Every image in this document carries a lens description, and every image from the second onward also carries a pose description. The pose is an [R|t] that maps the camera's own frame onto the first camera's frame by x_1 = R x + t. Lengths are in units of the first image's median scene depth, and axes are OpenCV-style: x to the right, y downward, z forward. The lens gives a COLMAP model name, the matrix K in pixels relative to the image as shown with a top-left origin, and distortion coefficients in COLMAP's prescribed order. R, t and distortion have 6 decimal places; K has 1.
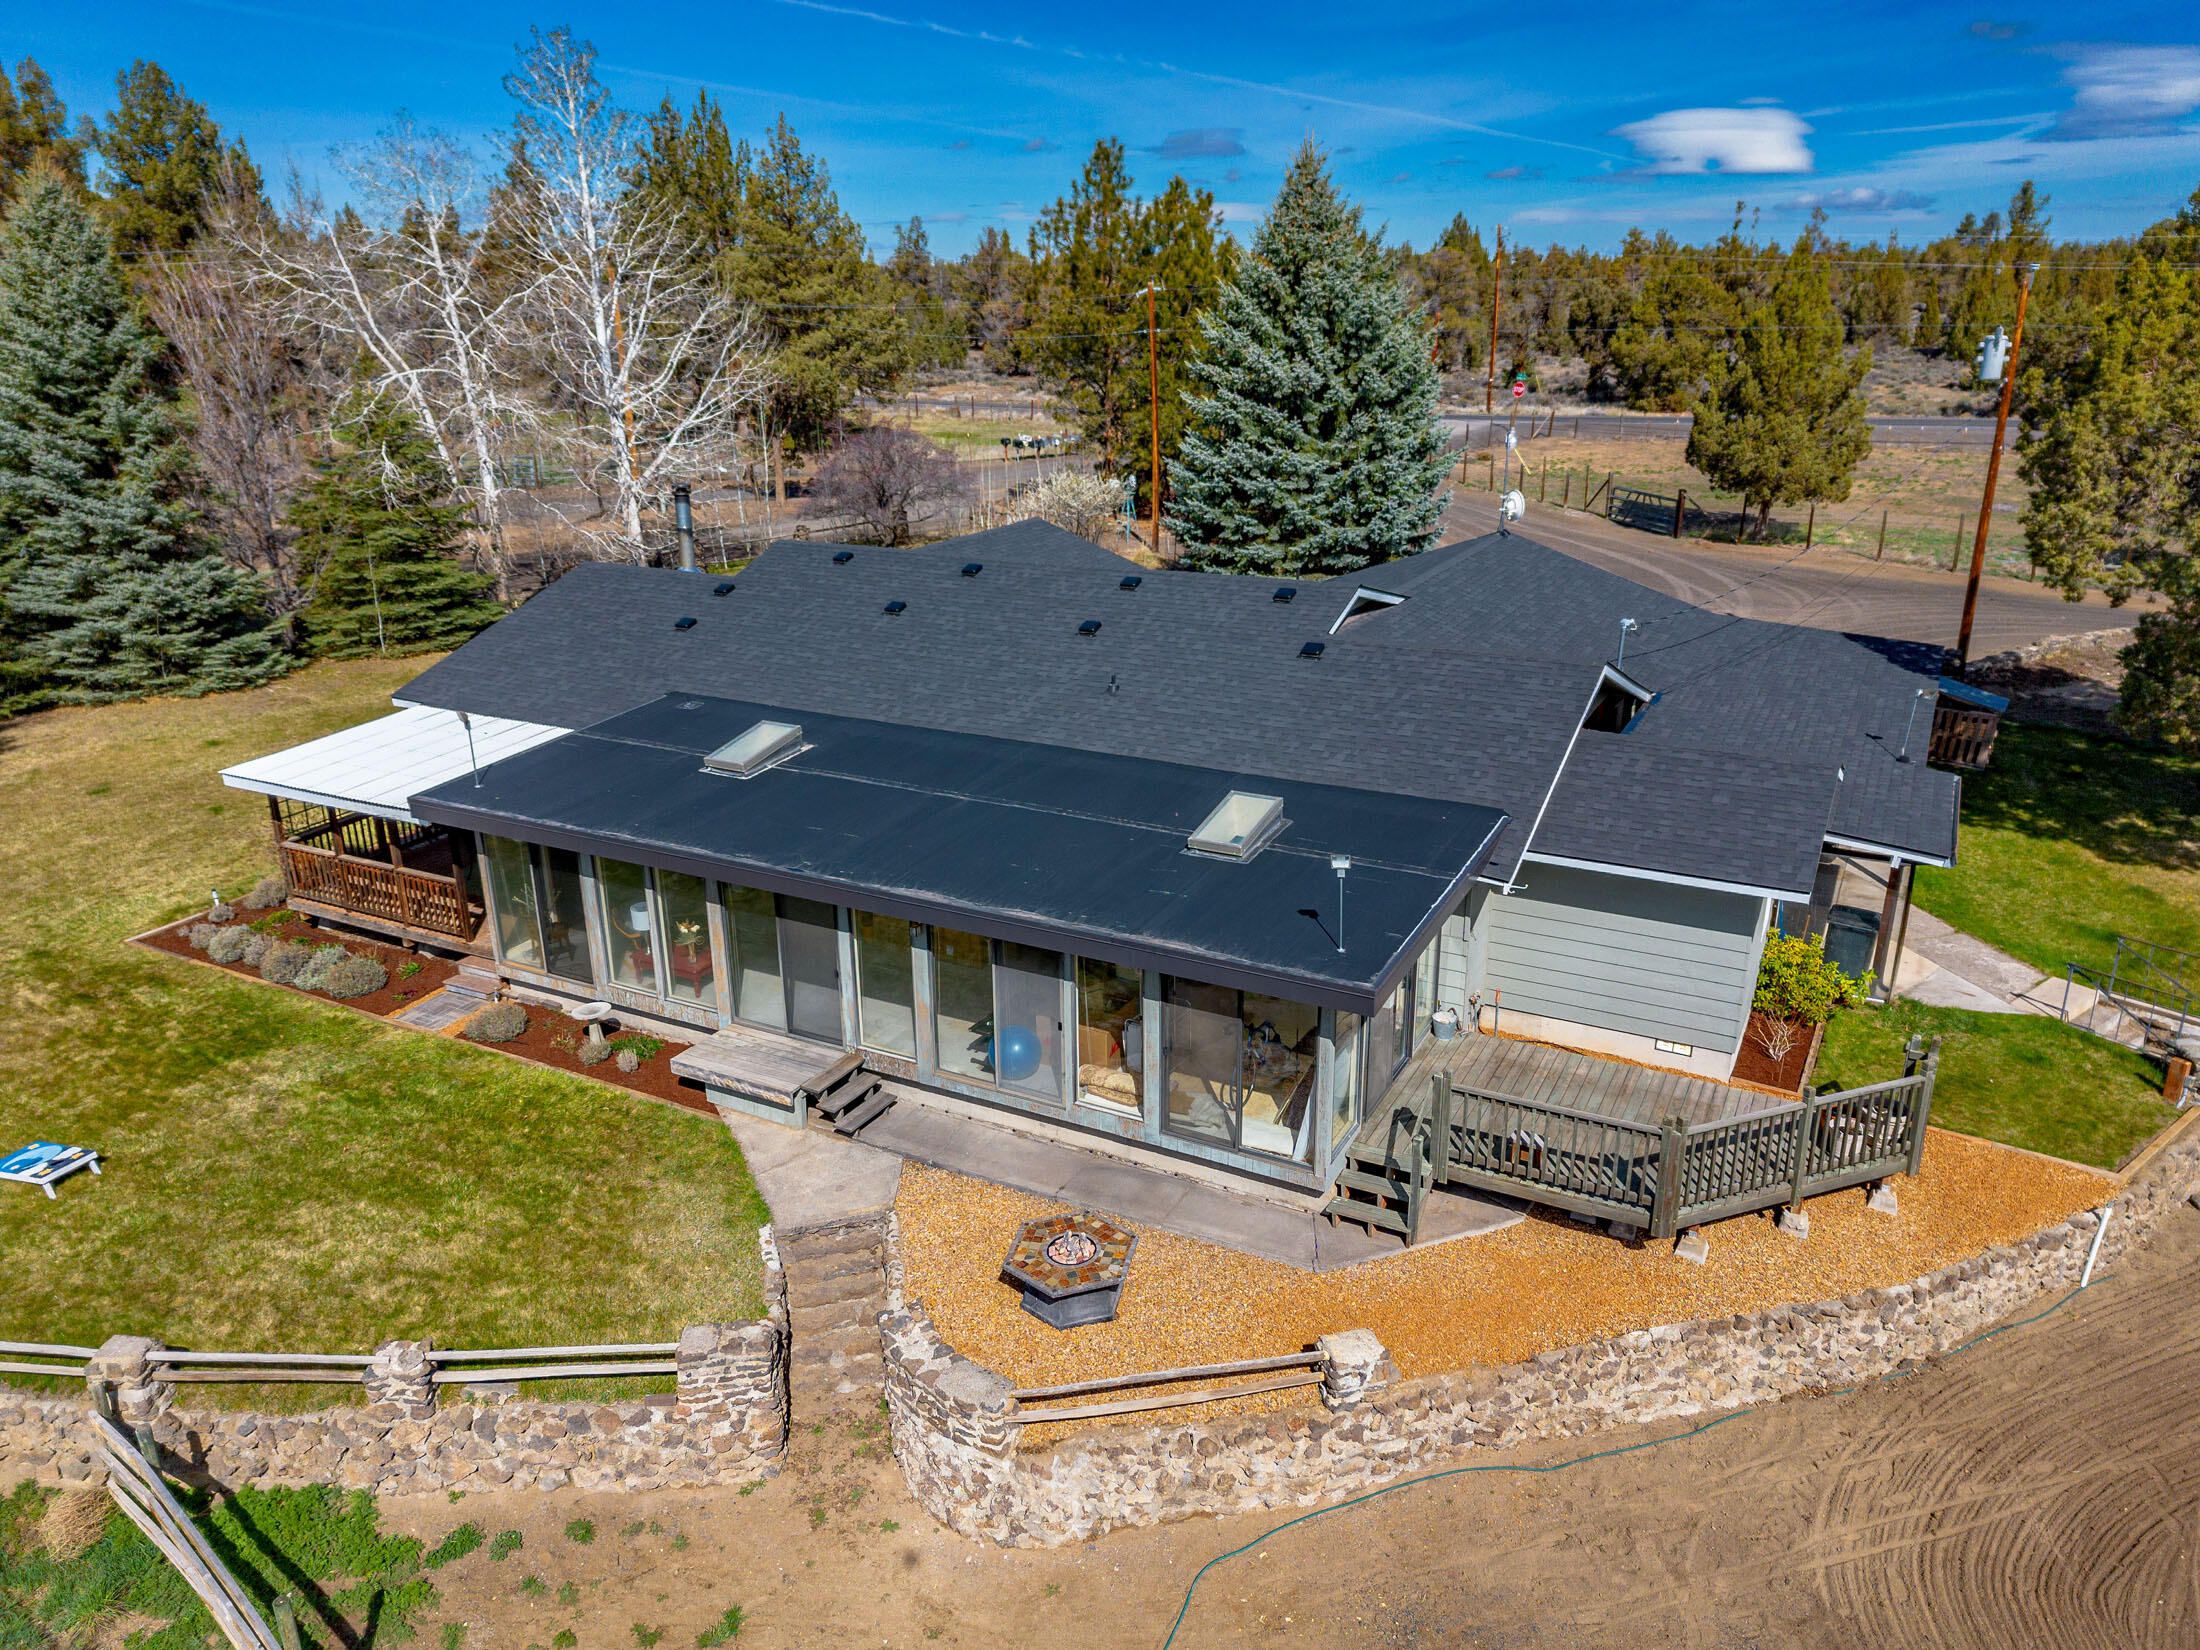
lens RADIAL K [[1551.4, 0, 1097.2], [0, 1551.4, 816.0], [0, 0, 1]] dist [0.052848, -0.040364]
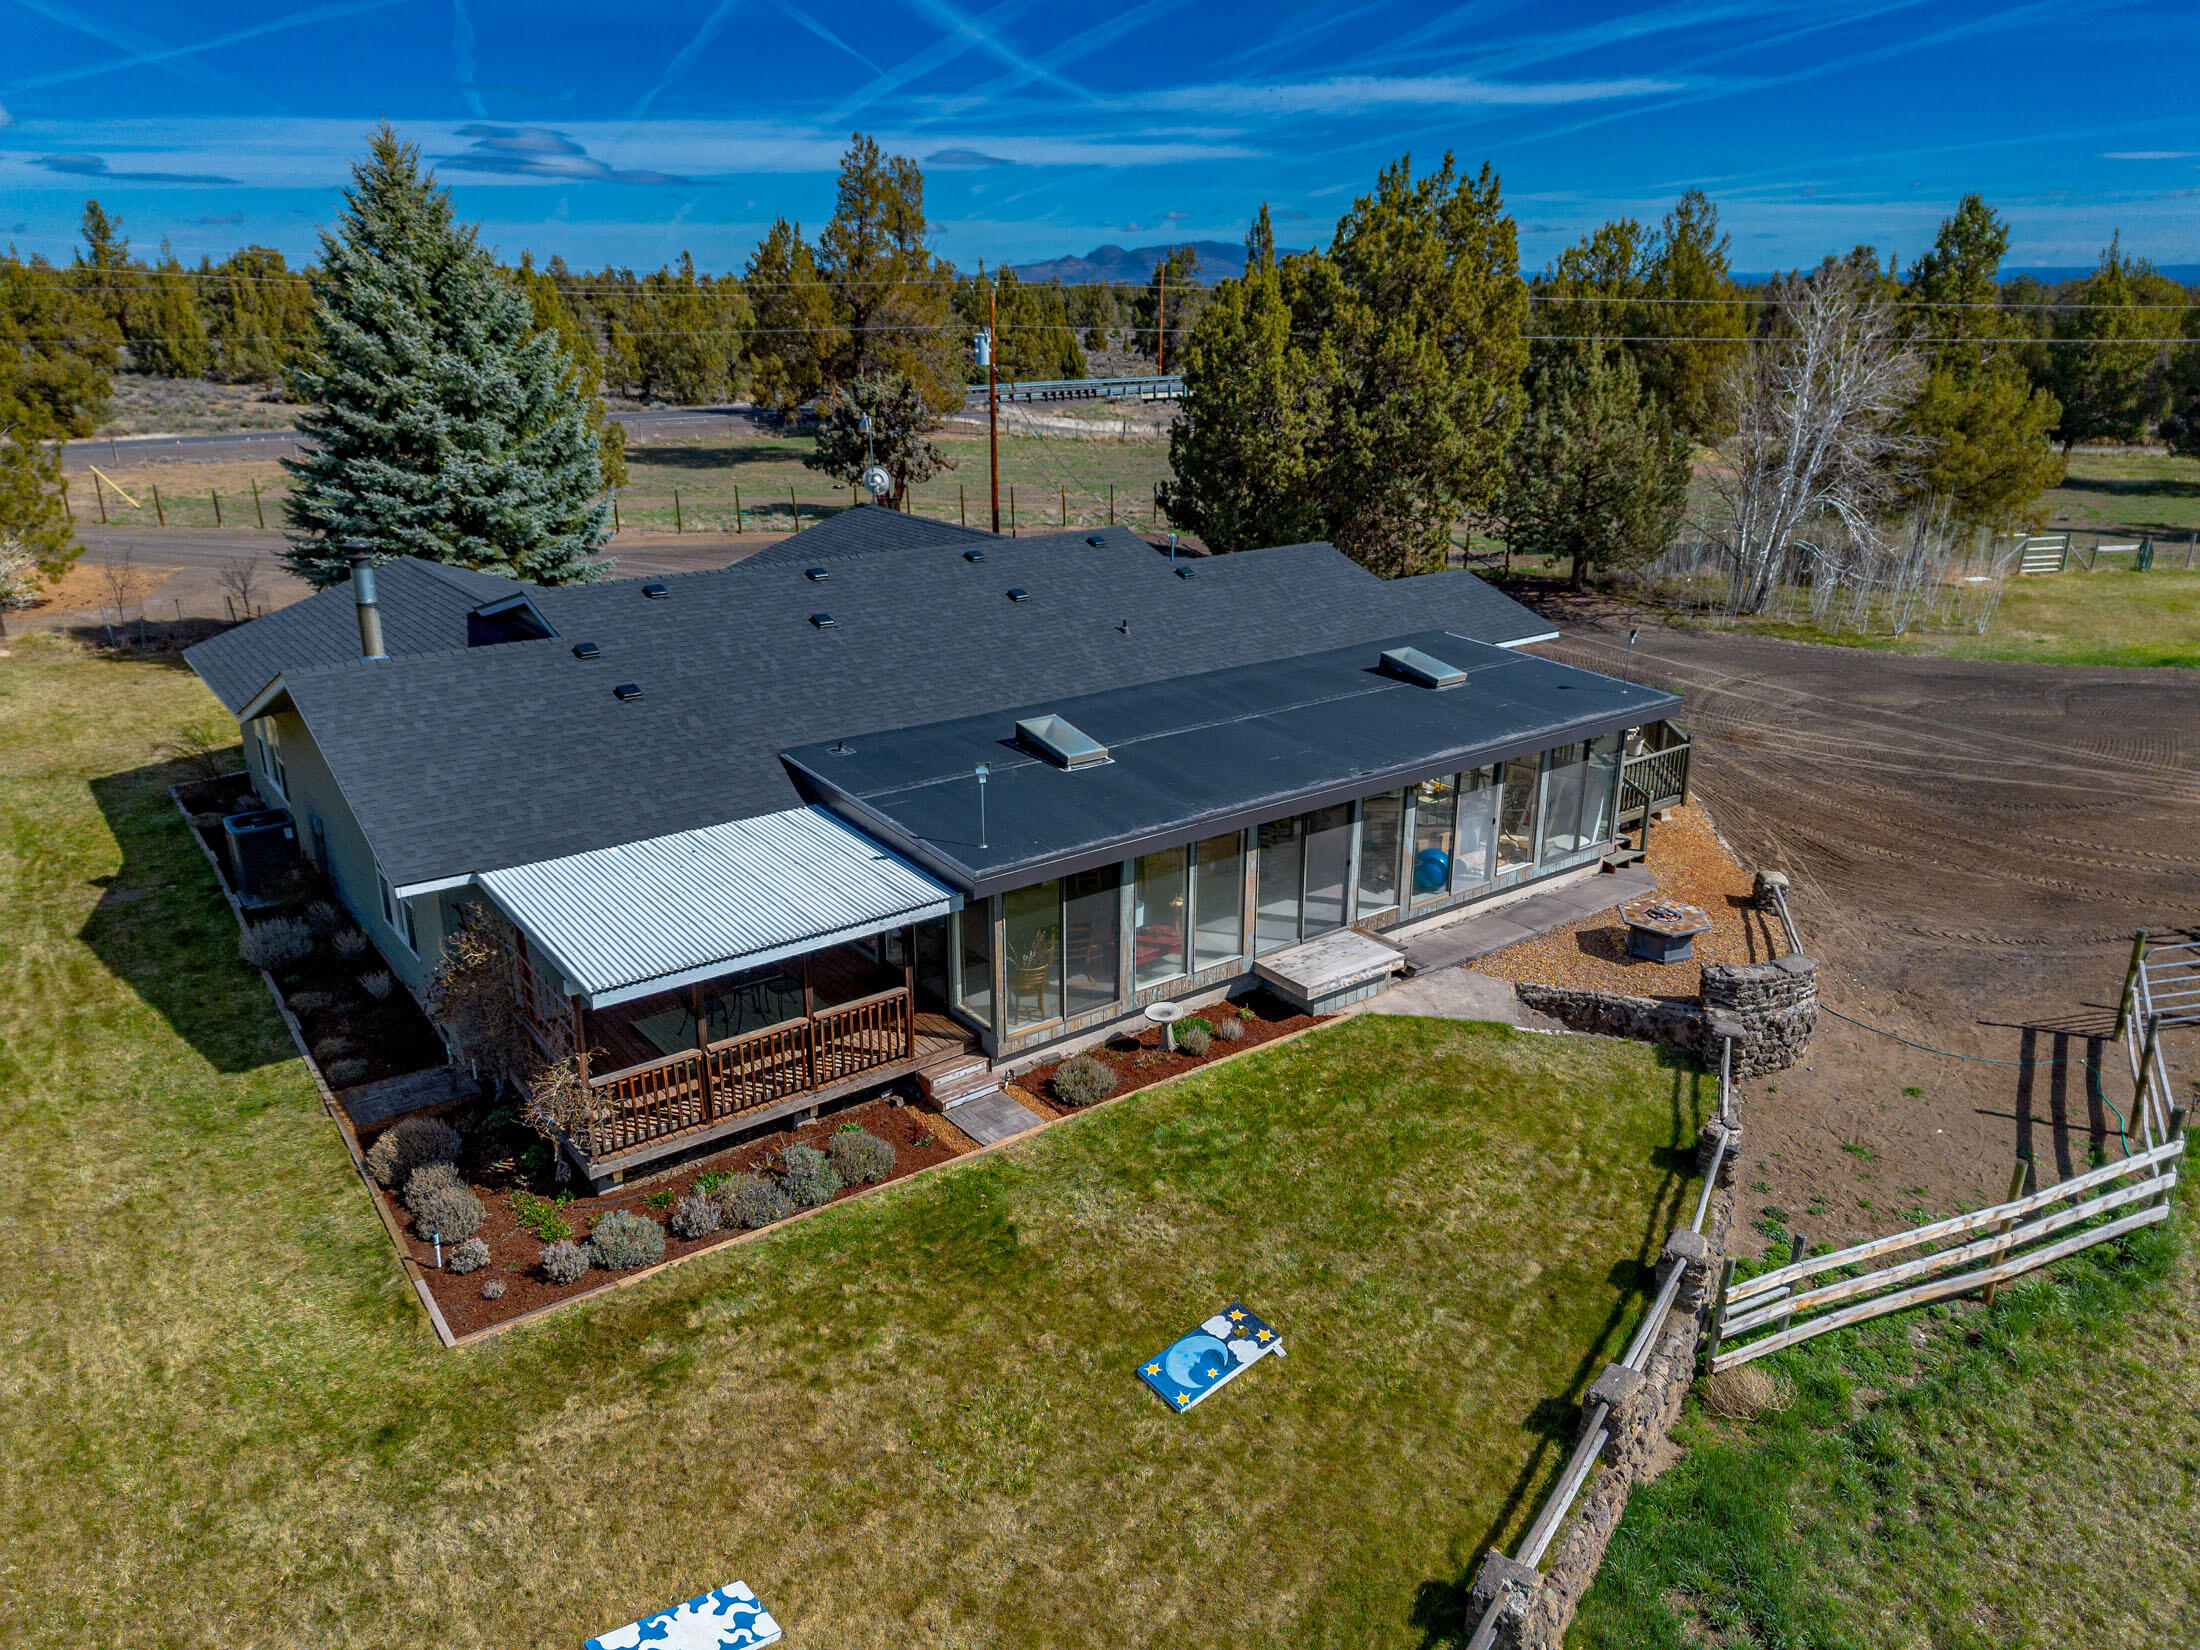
lens RADIAL K [[1551.4, 0, 1091.5], [0, 1551.4, 825.3], [0, 0, 1]] dist [0.052848, -0.040364]
pose [[0.426958, -0.283148, 0.858798, -1.074256], [0.289573, 0.942513, 0.166785, -0.151831], [-0.856653, 0.177475, 0.484405, 0.511018]]
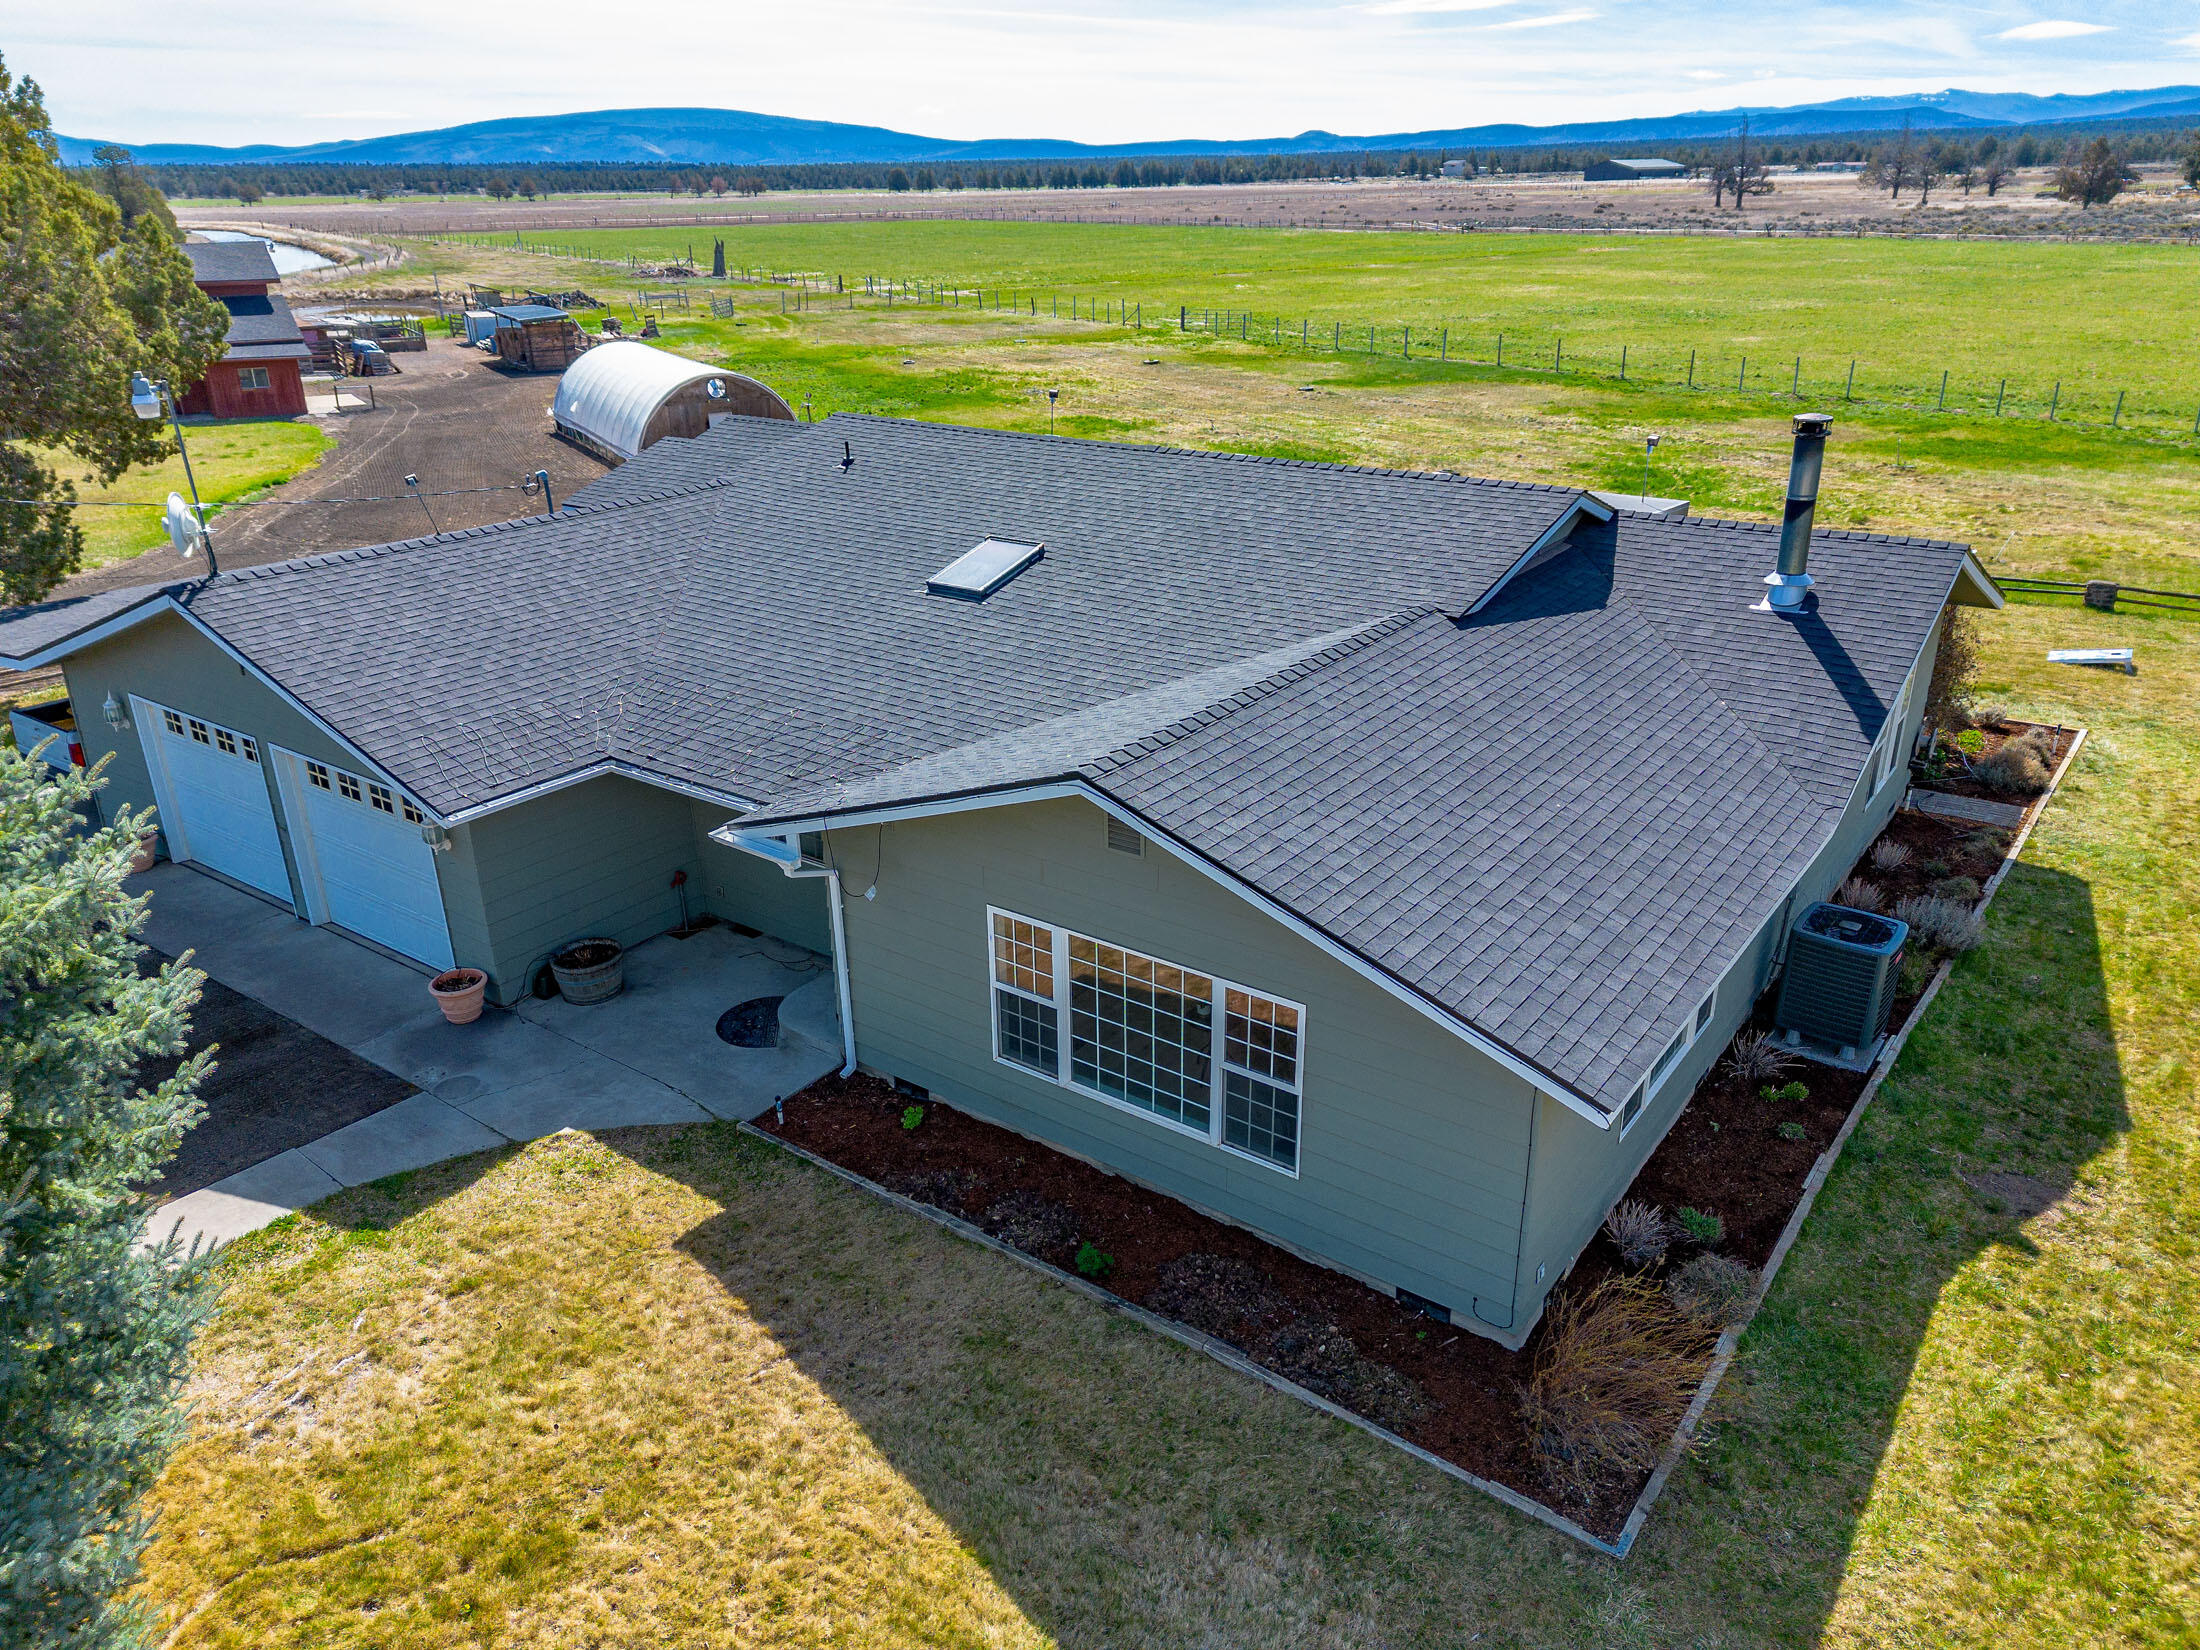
lens RADIAL K [[1551.4, 0, 1102.2], [0, 1551.4, 826.3], [0, 0, 1]] dist [0.052848, -0.040364]
pose [[-0.990556, -0.030561, 0.133656, -0.181153], [0.066924, 0.743039, 0.665894, -0.633124], [-0.119662, 0.668550, -0.733977, 1.991525]]
